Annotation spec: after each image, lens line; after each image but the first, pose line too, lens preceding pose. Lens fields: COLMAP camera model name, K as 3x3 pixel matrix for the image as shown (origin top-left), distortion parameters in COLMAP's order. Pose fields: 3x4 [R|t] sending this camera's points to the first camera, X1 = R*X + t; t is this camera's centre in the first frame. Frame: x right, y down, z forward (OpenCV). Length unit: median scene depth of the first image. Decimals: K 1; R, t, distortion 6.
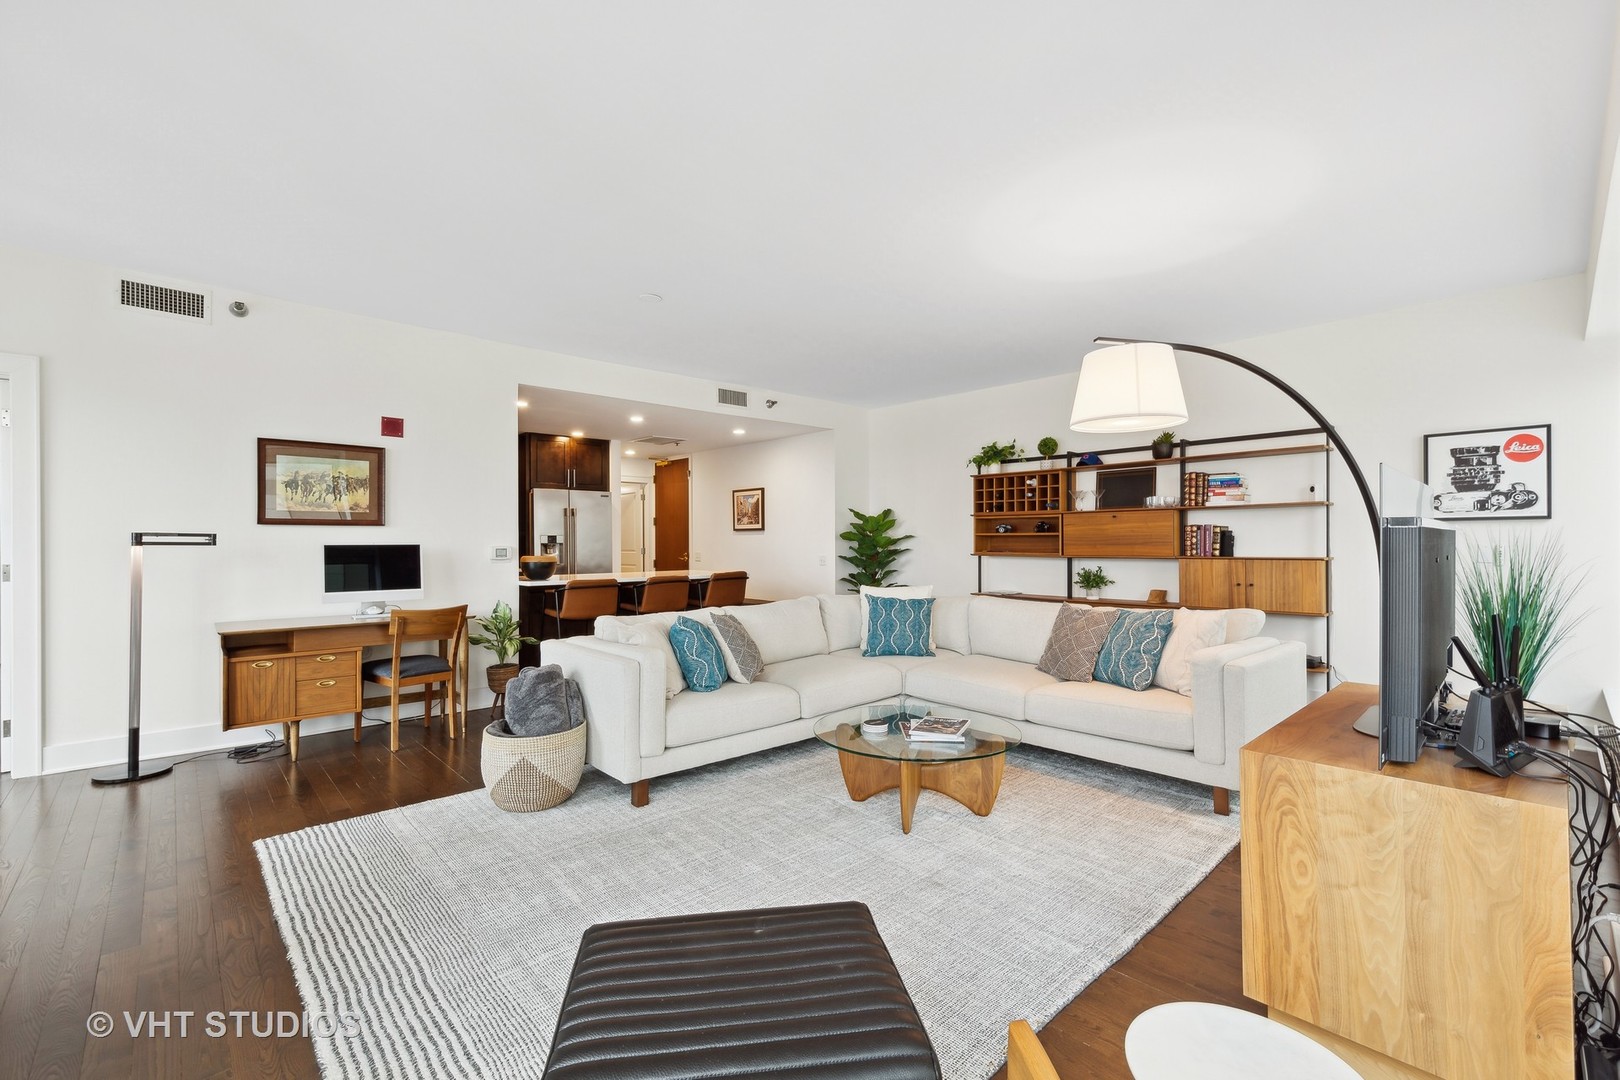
lens RADIAL K [[691.6, 0, 809.8], [0, 691.6, 545.2], [0, 0, 1]] dist [0.002065, 0.000425]
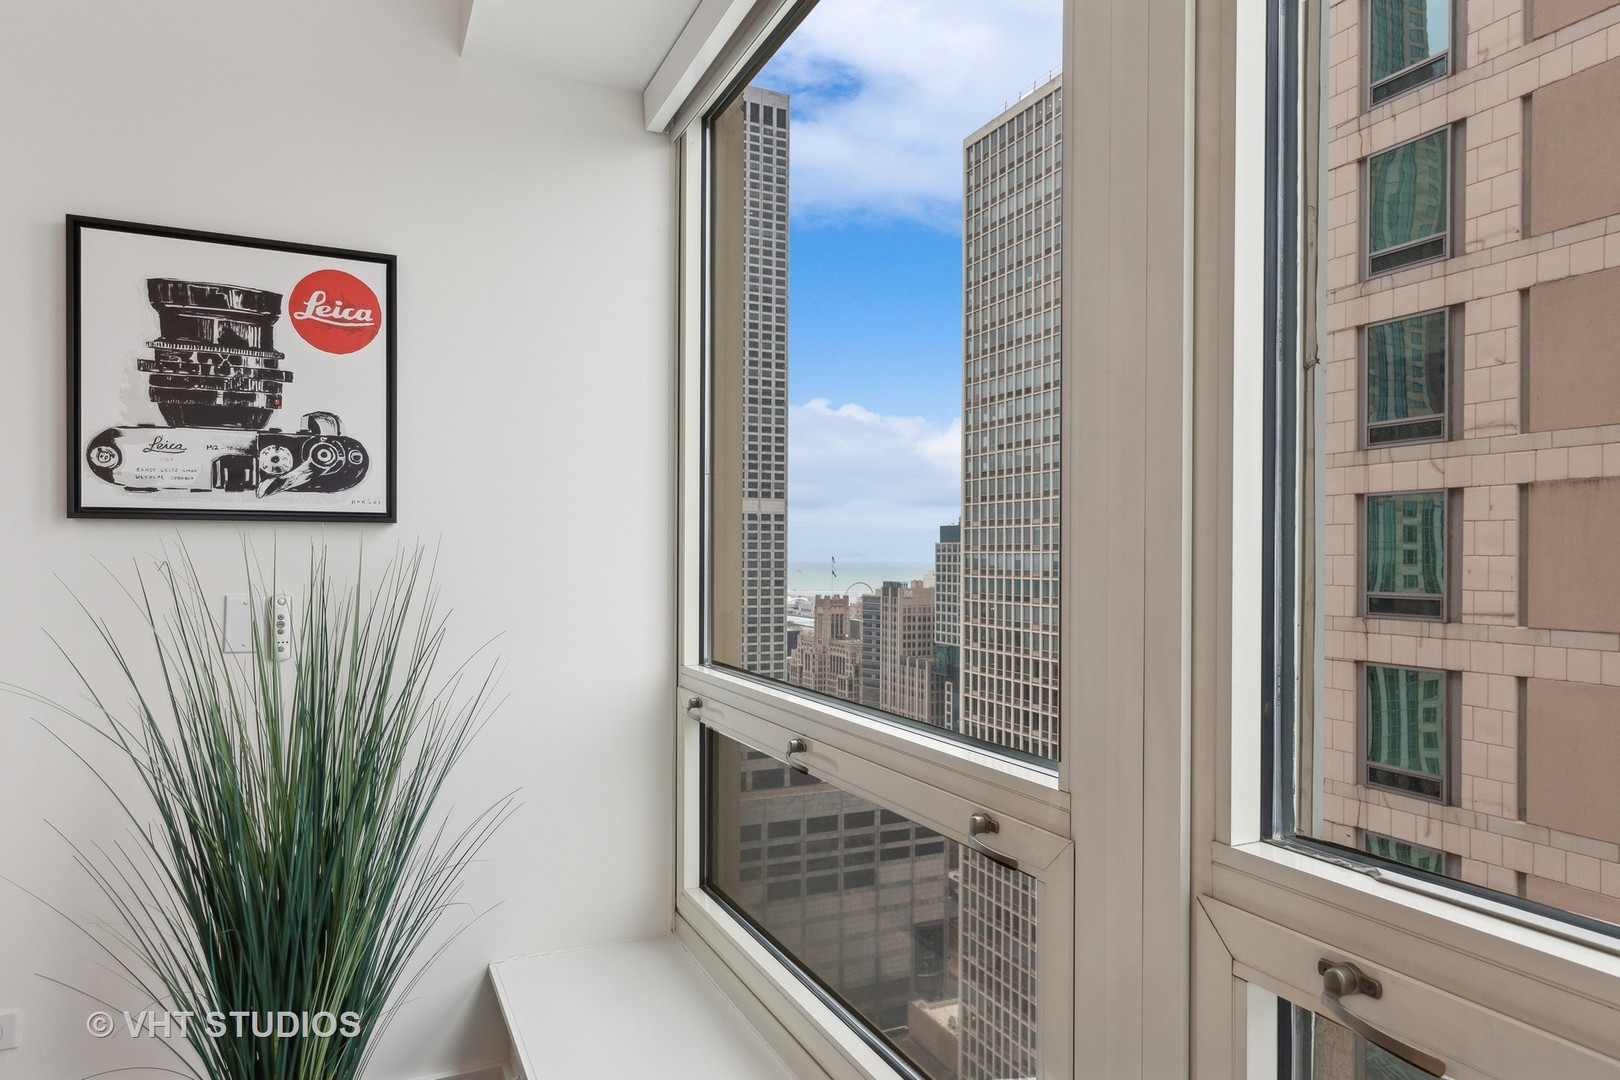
lens RADIAL K [[993.8, 0, 810.0], [0, 993.8, 540.0], [0, 0, 1]] dist [0.005960, 0.000361]
pose [[0.304977, 0.000551, 0.952360, 0.622391], [-0.006640, 0.999977, 0.001547, -0.029841], [-0.952337, -0.006796, 0.304973, 0.616179]]
